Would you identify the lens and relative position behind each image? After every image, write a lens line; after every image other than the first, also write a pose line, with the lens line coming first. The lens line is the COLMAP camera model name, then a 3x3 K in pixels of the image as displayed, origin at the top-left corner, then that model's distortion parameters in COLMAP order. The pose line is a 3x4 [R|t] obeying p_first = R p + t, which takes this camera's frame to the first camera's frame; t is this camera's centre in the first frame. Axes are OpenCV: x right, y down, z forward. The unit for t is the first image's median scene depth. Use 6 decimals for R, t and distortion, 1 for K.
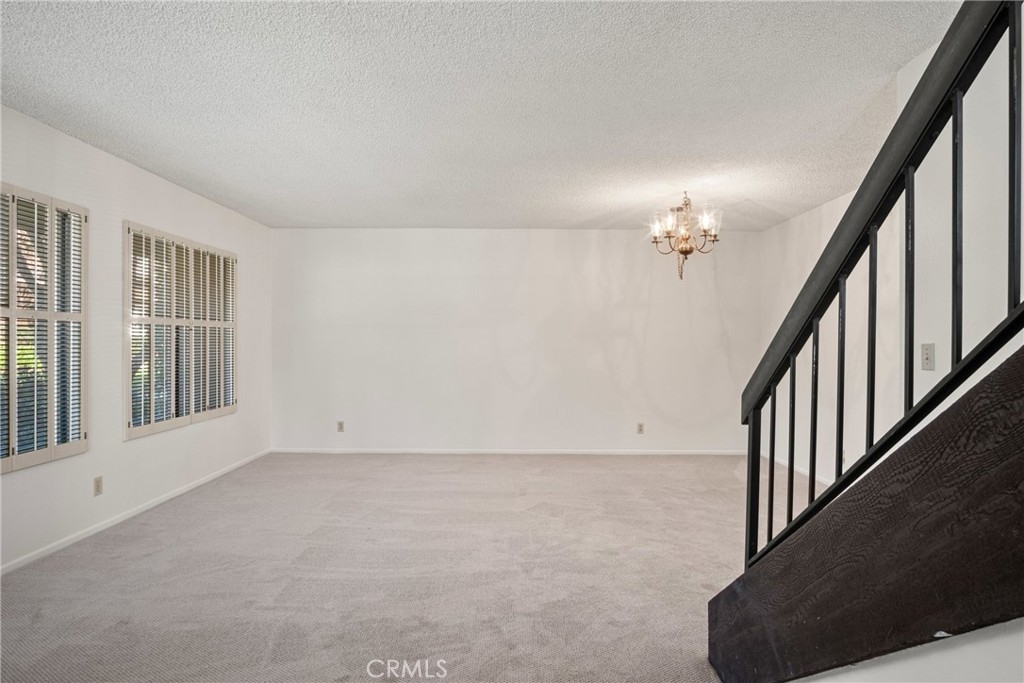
lens RADIAL K [[551.2, 0, 512.5], [0, 551.2, 343.1], [0, 0, 1]] dist [-0.029306, 0.007075]
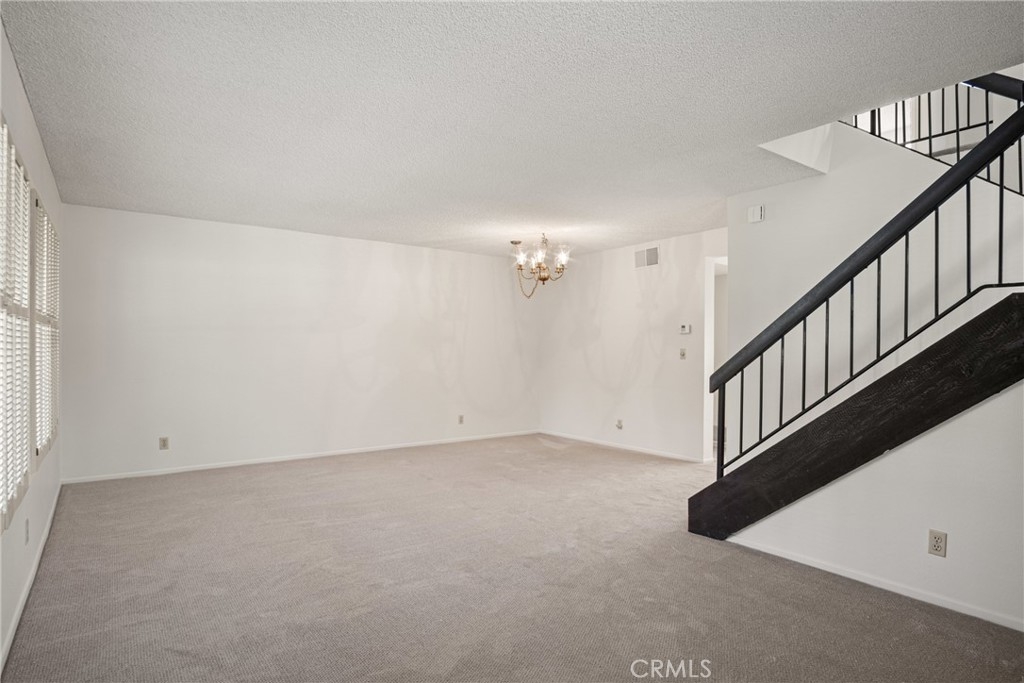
lens RADIAL K [[551.2, 0, 510.2], [0, 551.2, 348.9], [0, 0, 1]] dist [-0.029306, 0.007075]
pose [[0.809888, -0.001669, 0.586582, -0.514392], [0.000045, 0.999996, 0.002784, -0.000637], [-0.586584, -0.002228, 0.809885, -0.030615]]
